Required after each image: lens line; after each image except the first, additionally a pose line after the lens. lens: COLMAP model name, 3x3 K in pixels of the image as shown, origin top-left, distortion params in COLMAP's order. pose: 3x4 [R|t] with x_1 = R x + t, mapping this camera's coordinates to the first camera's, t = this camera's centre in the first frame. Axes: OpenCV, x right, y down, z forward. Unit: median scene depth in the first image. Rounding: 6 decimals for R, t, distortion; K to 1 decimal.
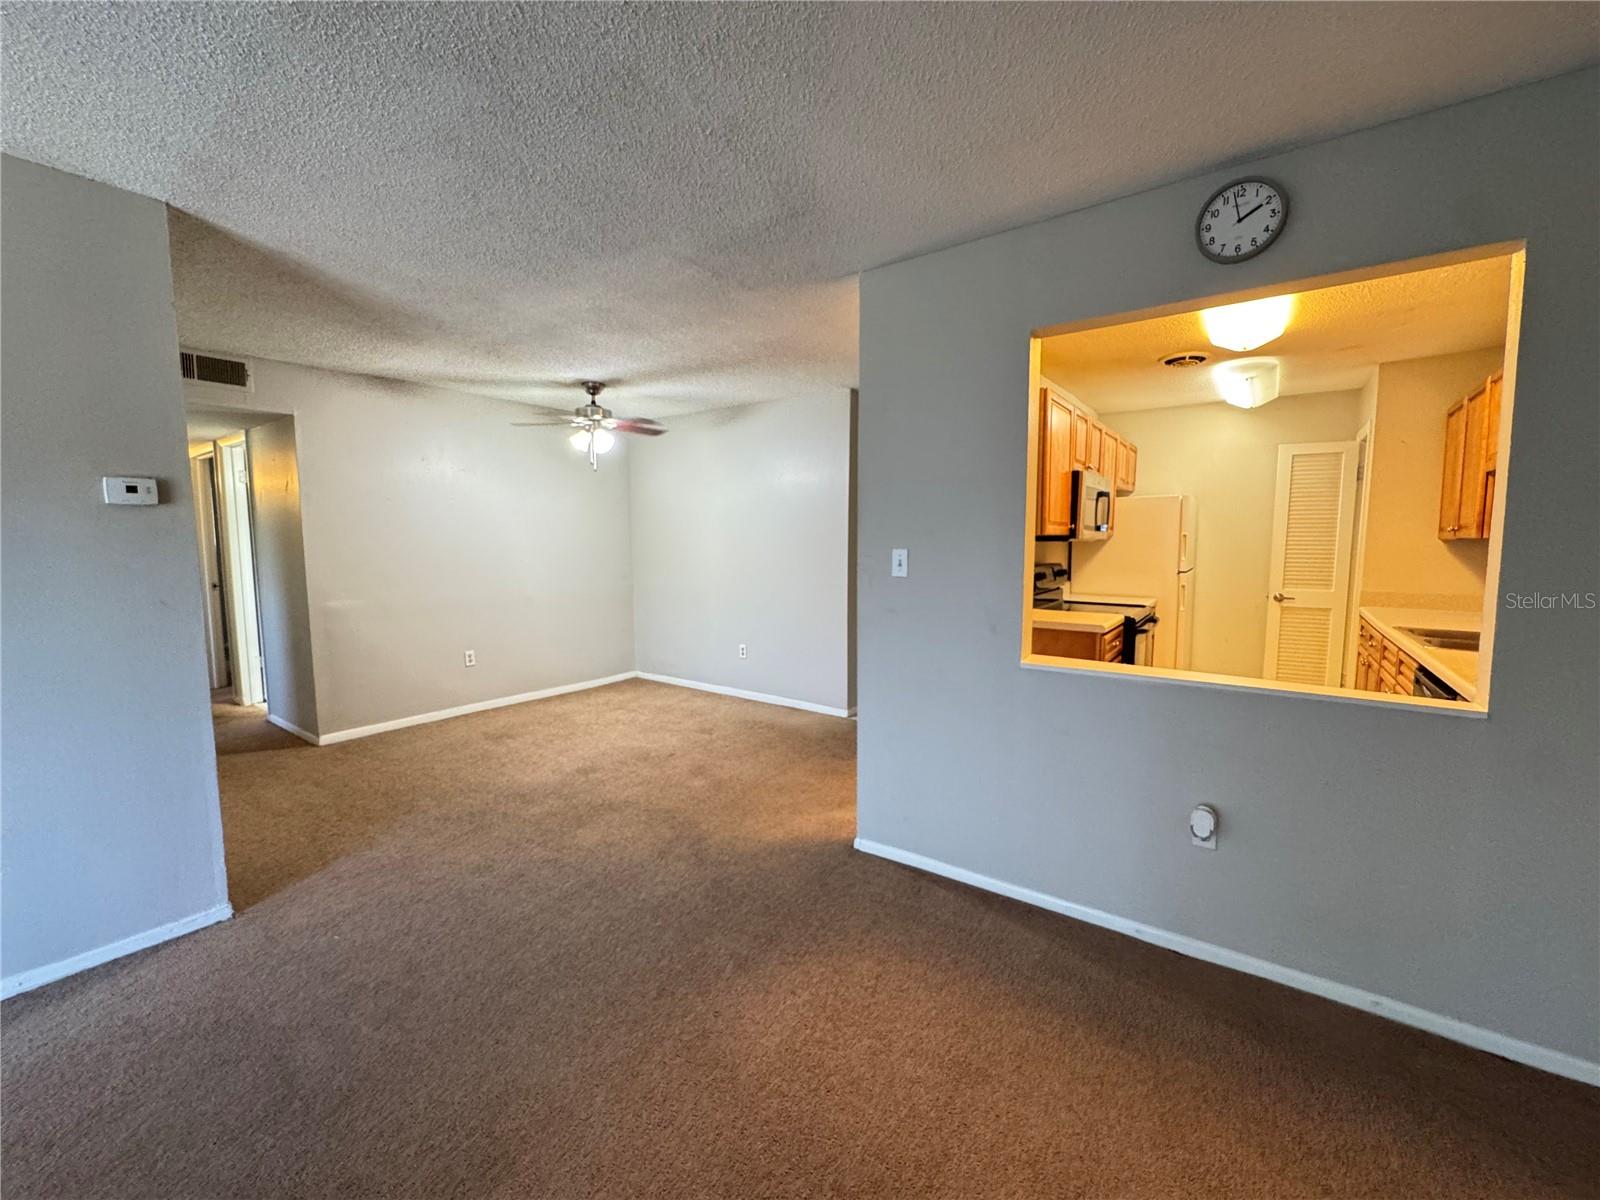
lens RADIAL K [[642.7, 0, 801.1], [0, 642.7, 598.1], [0, 0, 1]] dist [-0.002897, 0.000198]
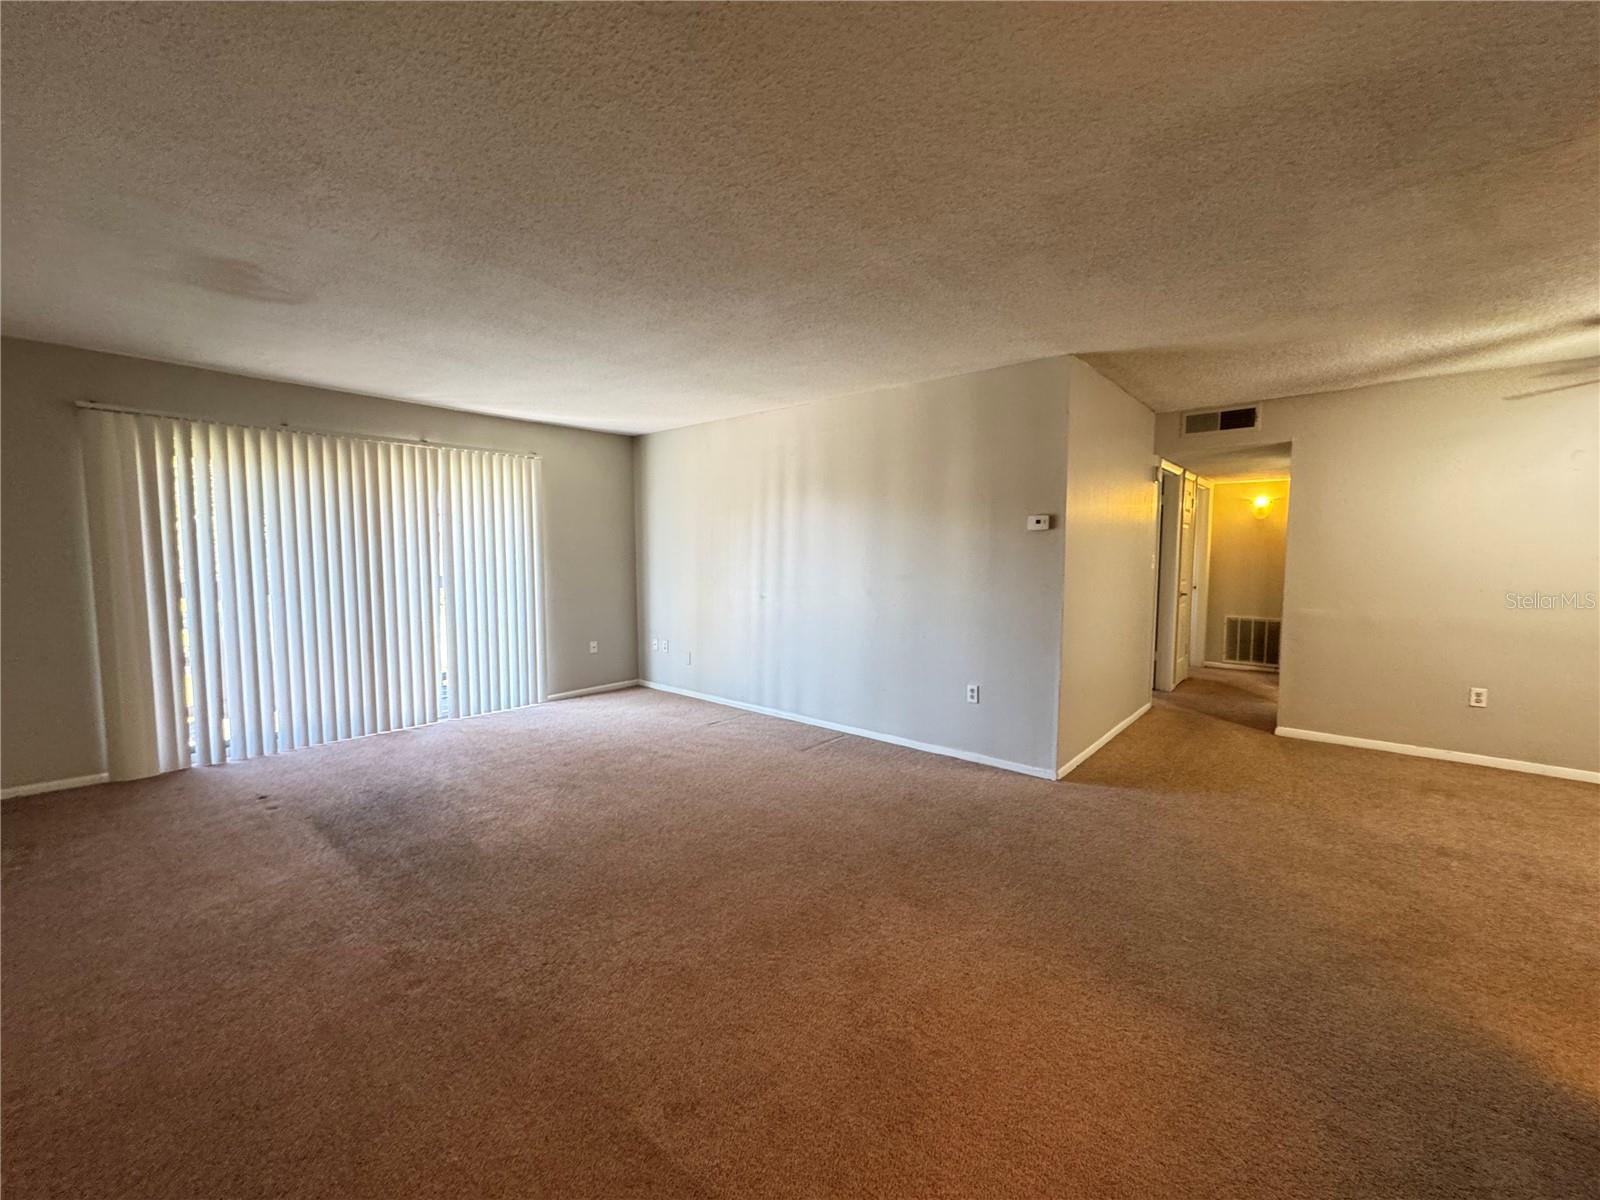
lens RADIAL K [[642.7, 0, 800.2], [0, 642.7, 601.3], [0, 0, 1]] dist [-0.002897, 0.000198]
pose [[-0.086949, 0.076347, -0.993283, 0.473063], [-0.093451, 0.992037, 0.084431, -0.019921], [0.991820, 0.100165, -0.079122, 0.273856]]
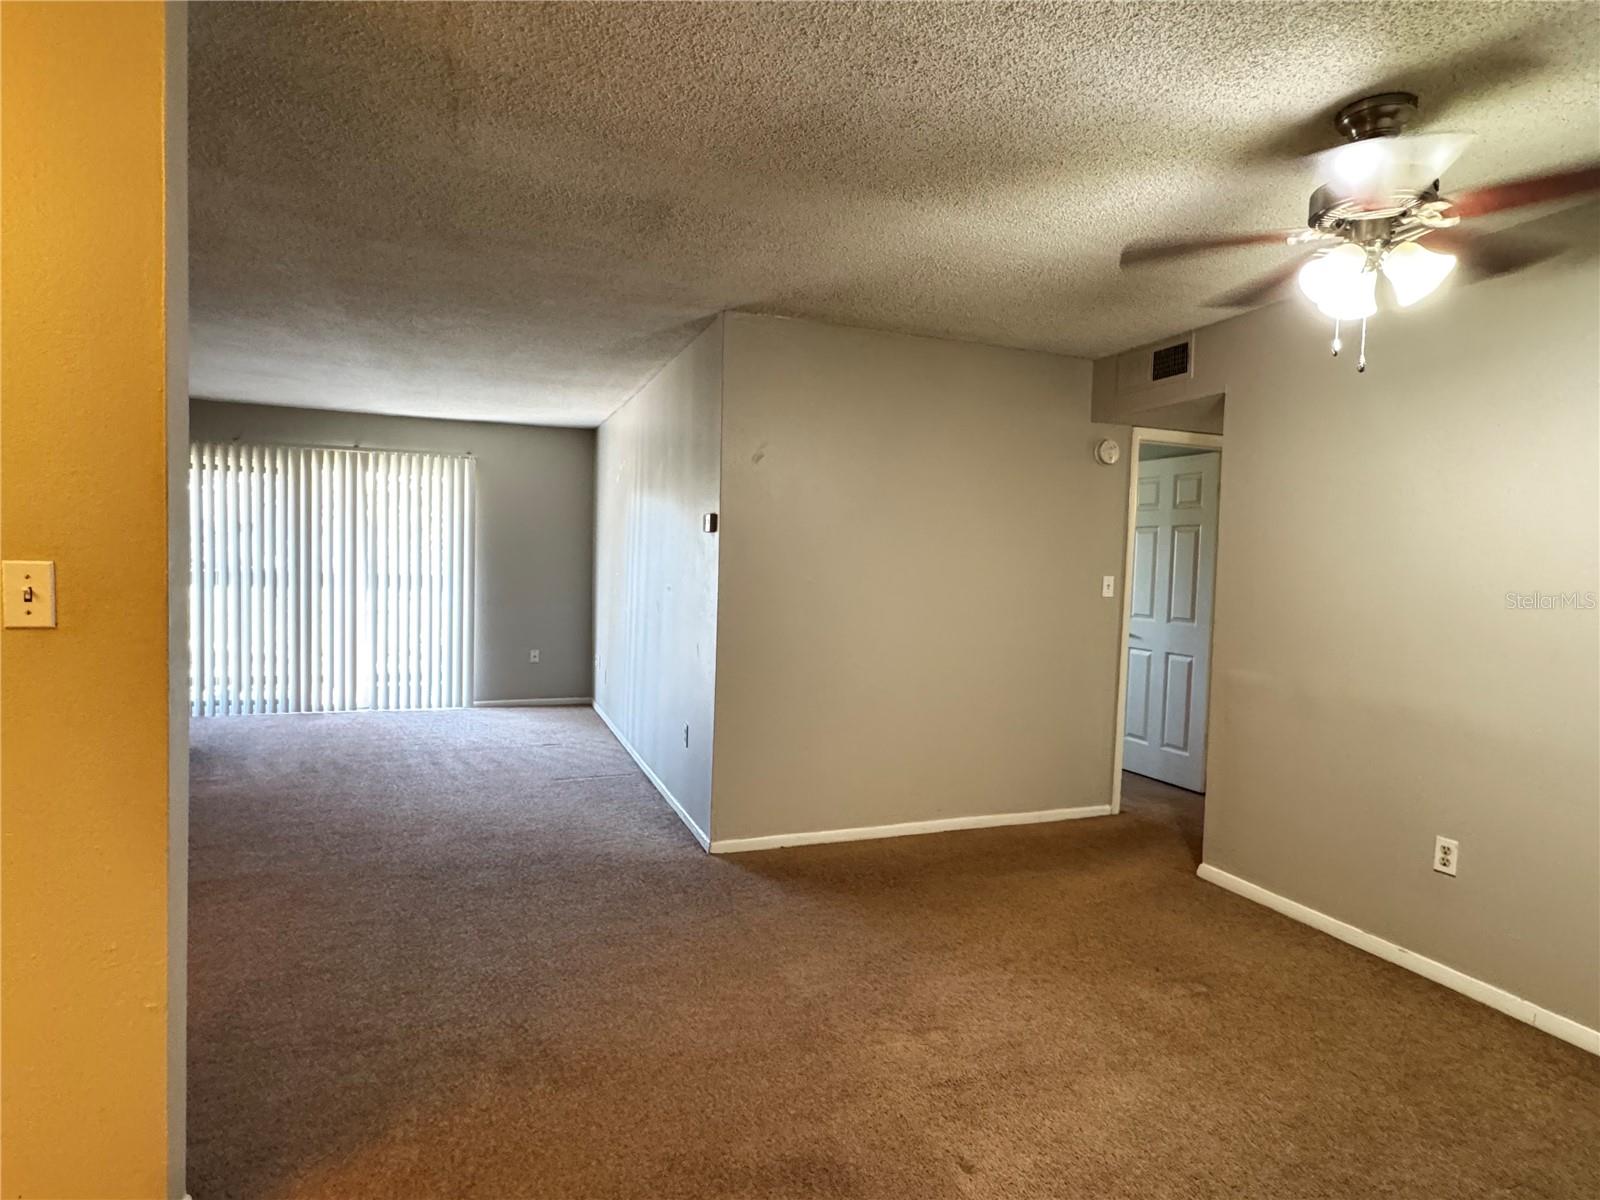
lens RADIAL K [[860.3, 0, 795.1], [0, 860.3, 605.3], [0, 0, 1]] dist [-0.003243, -0.000204]
pose [[-0.551431, 0.026748, -0.833792, 0.265238], [-0.106538, 0.989044, 0.102188, -0.112666], [0.827390, 0.145180, -0.542539, 1.246440]]
